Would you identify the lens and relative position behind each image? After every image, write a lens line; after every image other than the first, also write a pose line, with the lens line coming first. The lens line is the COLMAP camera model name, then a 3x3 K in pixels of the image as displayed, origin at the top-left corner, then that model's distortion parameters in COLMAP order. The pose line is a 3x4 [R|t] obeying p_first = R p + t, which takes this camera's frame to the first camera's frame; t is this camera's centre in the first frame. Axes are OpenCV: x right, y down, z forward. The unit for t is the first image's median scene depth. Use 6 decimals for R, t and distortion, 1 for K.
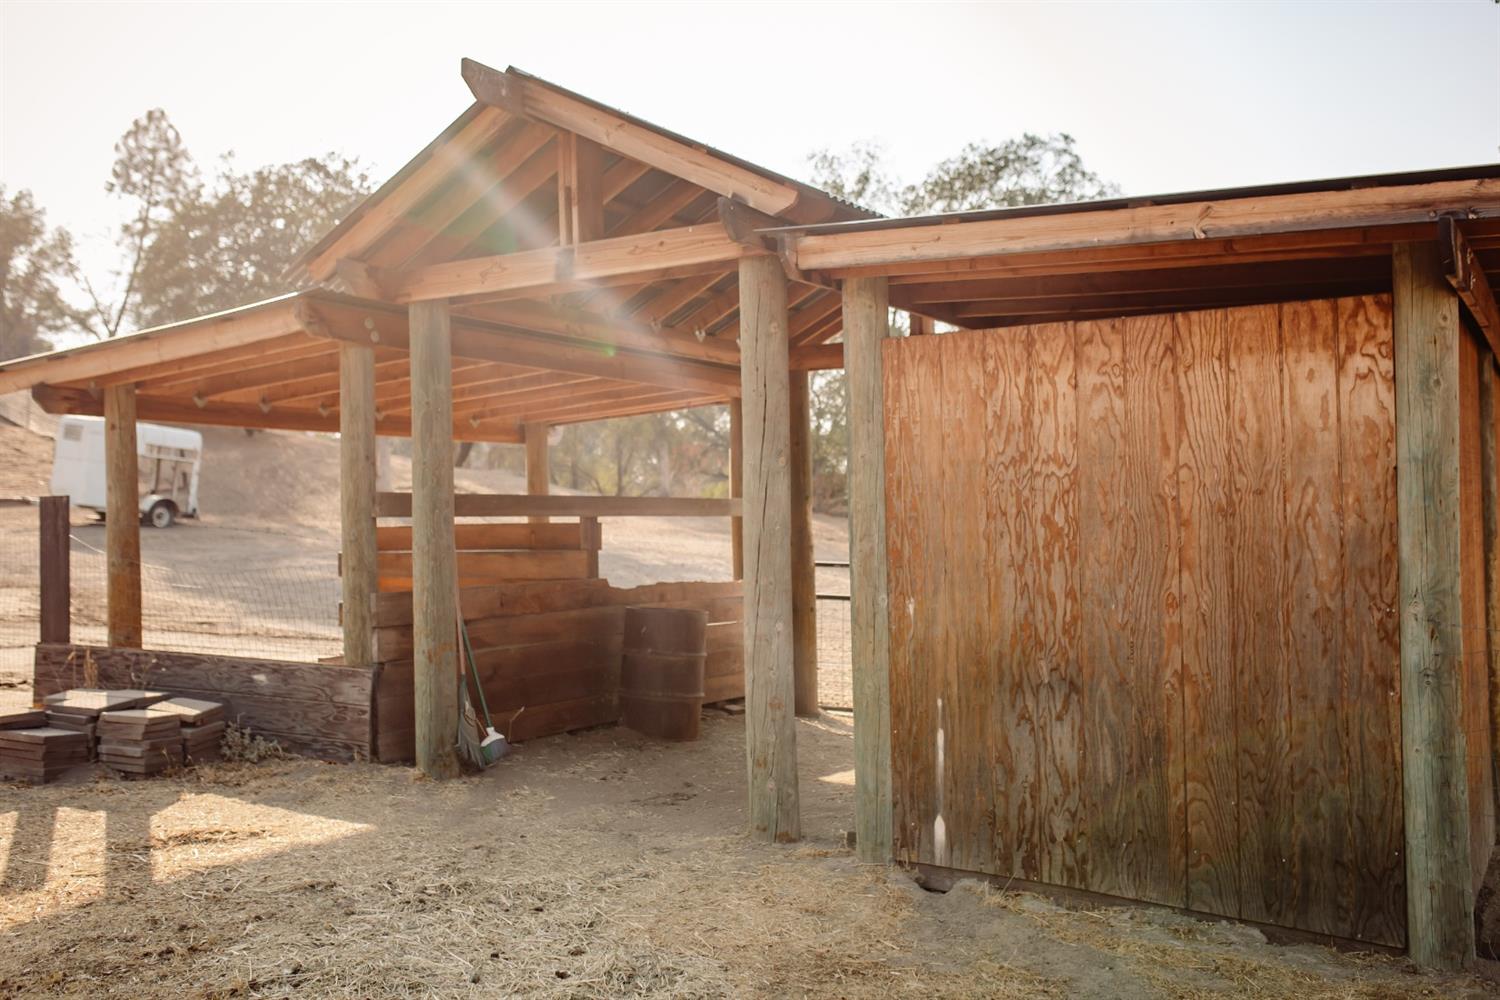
lens RADIAL K [[1424.4, 0, 733.2], [0, 1424.4, 502.4], [0, 0, 1]] dist [0.008555, 0.006248]
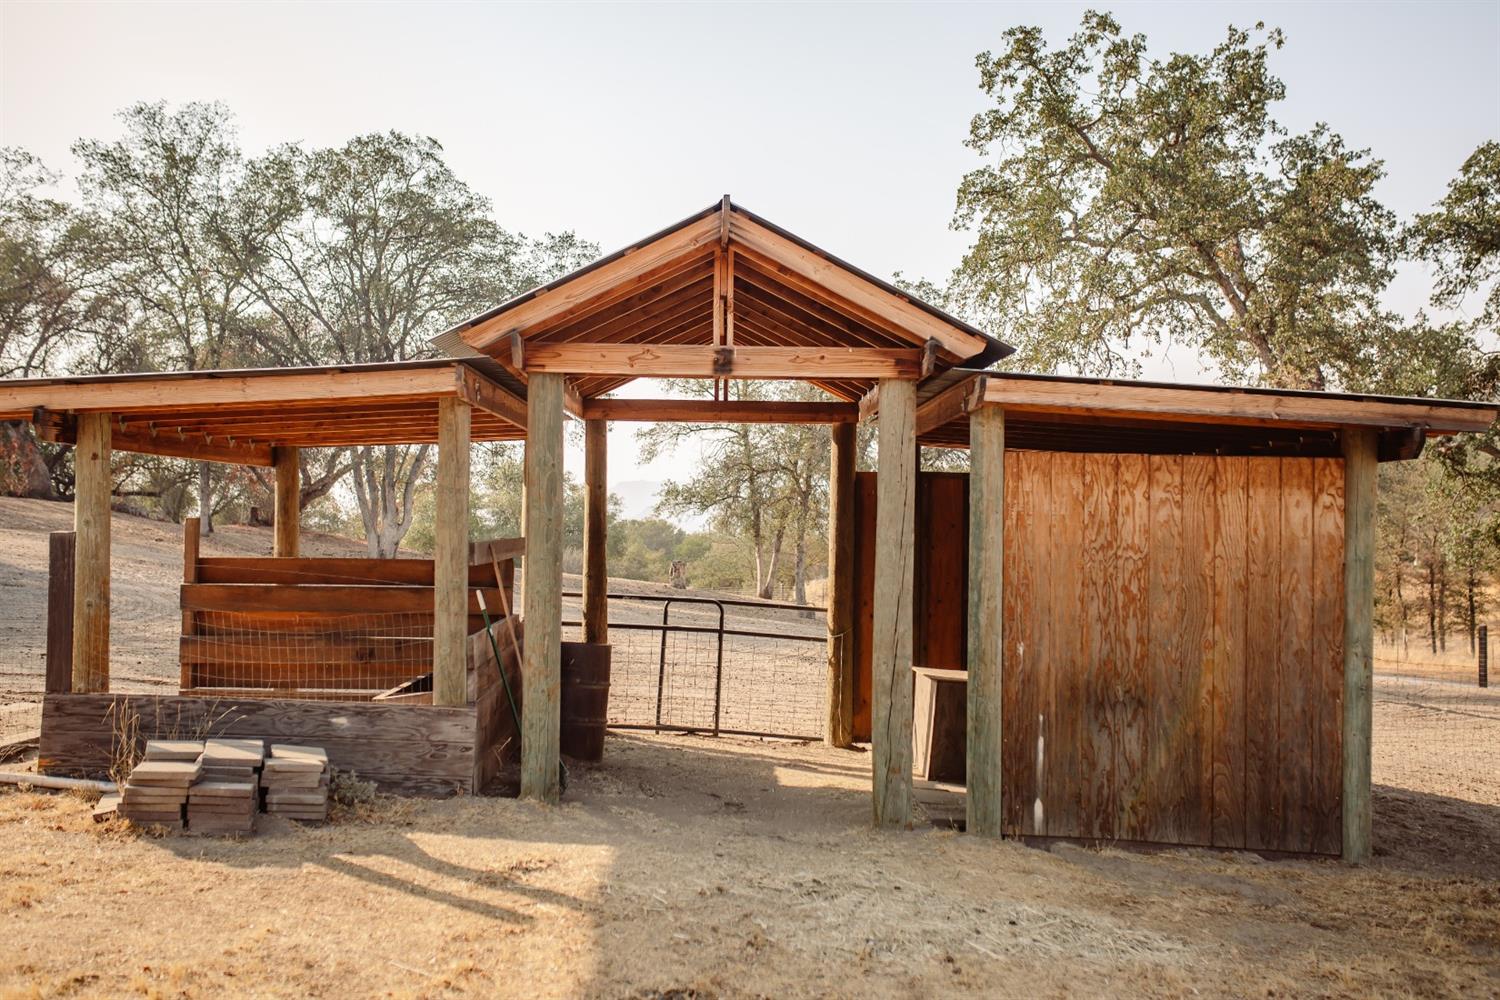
lens RADIAL K [[1501.7, 0, 767.6], [0, 1501.7, 495.4], [0, 0, 1]] dist [0.010101, -0.000653]
pose [[0.840400, 0.037615, 0.540660, -0.920266], [-0.038244, 0.999218, -0.010072, -0.053714], [-0.540616, -0.012212, 0.841181, -0.090725]]
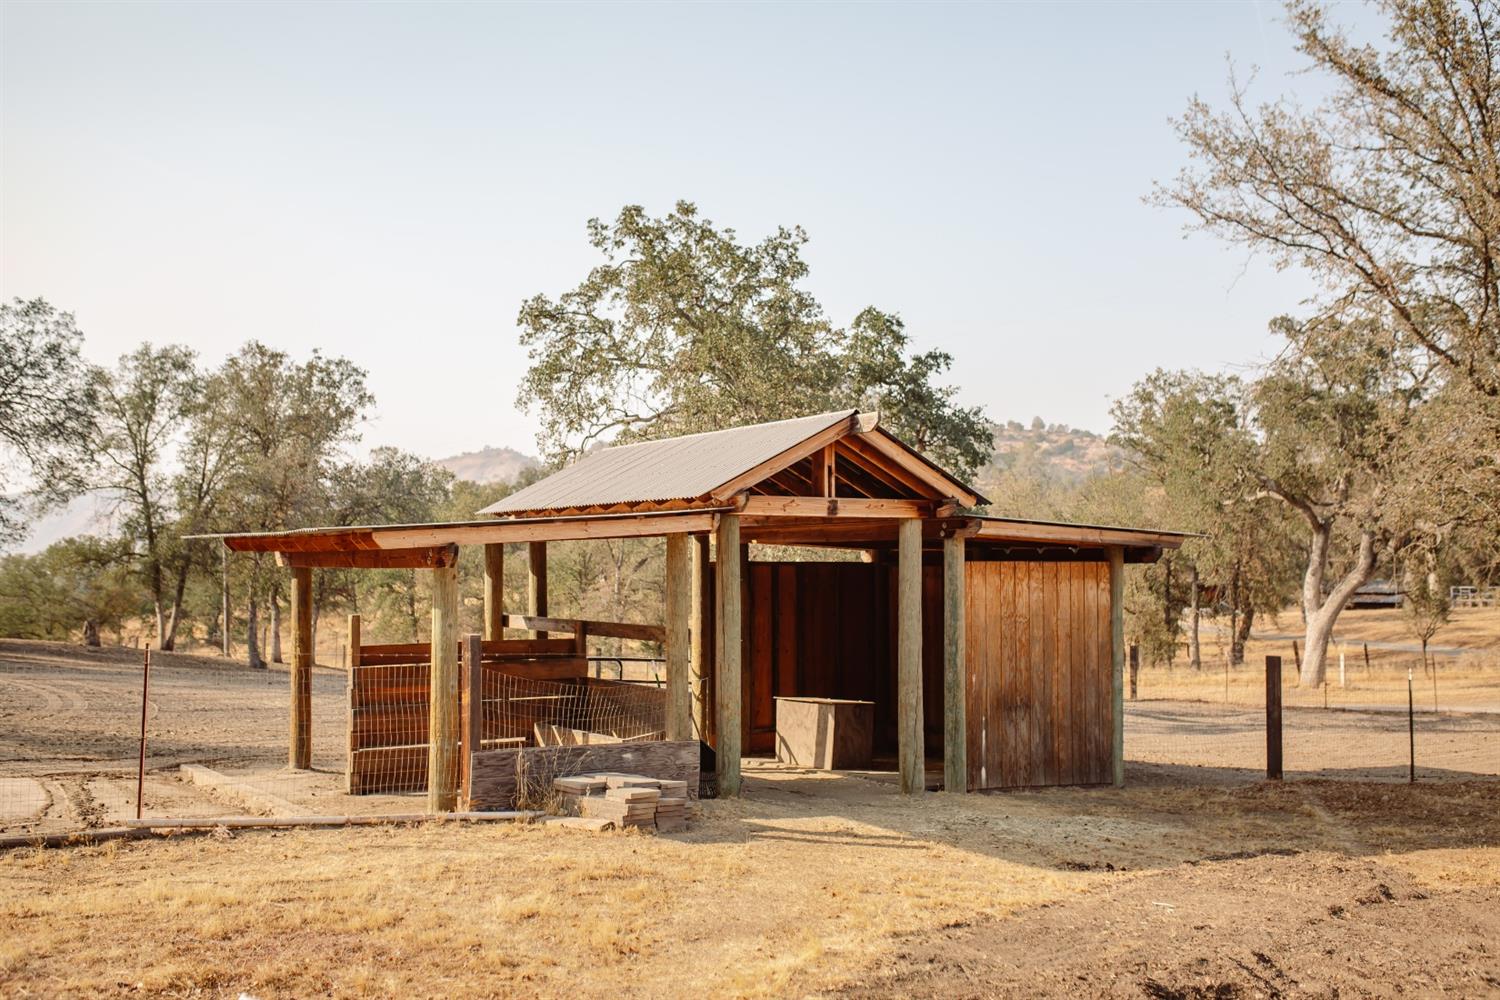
lens RADIAL K [[1424.4, 0, 733.2], [0, 1424.4, 502.4], [0, 0, 1]] dist [0.008555, 0.006248]
pose [[0.445370, 0.051461, 0.893867, -2.252887], [-0.020762, 0.998672, -0.047149, -0.100634], [-0.895106, 0.002440, 0.445847, 0.335983]]
